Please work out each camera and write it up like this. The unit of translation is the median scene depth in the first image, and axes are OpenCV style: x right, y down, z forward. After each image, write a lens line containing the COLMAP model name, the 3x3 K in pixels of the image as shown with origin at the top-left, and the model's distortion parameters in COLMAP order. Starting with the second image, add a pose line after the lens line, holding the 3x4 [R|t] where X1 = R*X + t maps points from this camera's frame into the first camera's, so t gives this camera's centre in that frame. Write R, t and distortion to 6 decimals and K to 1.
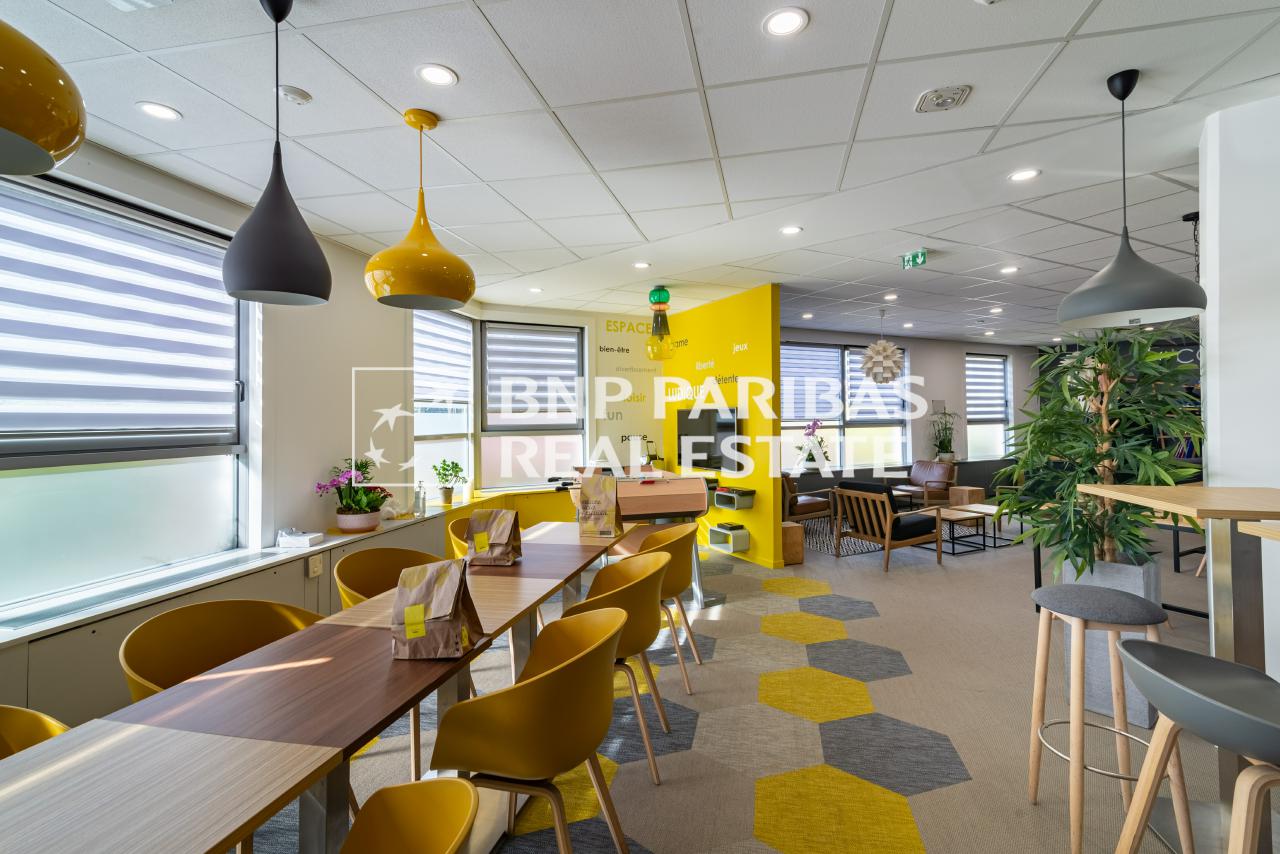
lens RADIAL K [[581.7, 0, 640.0], [0, 581.7, 427.0], [0, 0, 1]] dist [0.001709, 0.000289]
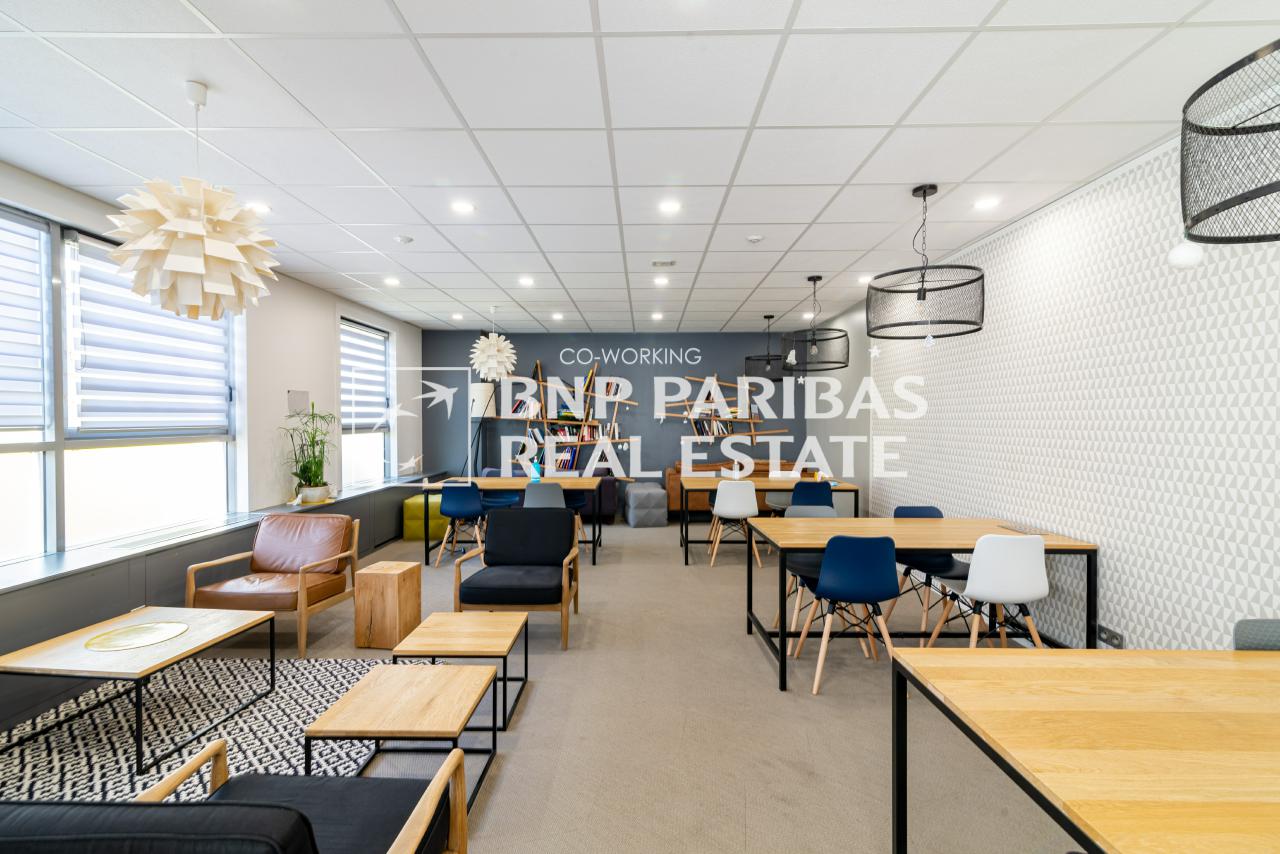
lens RADIAL K [[581.7, 0, 640.0], [0, 581.7, 427.0], [0, 0, 1]] dist [0.001709, 0.000289]
pose [[0.465657, -0.001231, 0.884965, 0.189134], [0.007544, 0.999968, -0.002579, -0.008490], [-0.884933, 0.007877, 0.465651, 0.489233]]
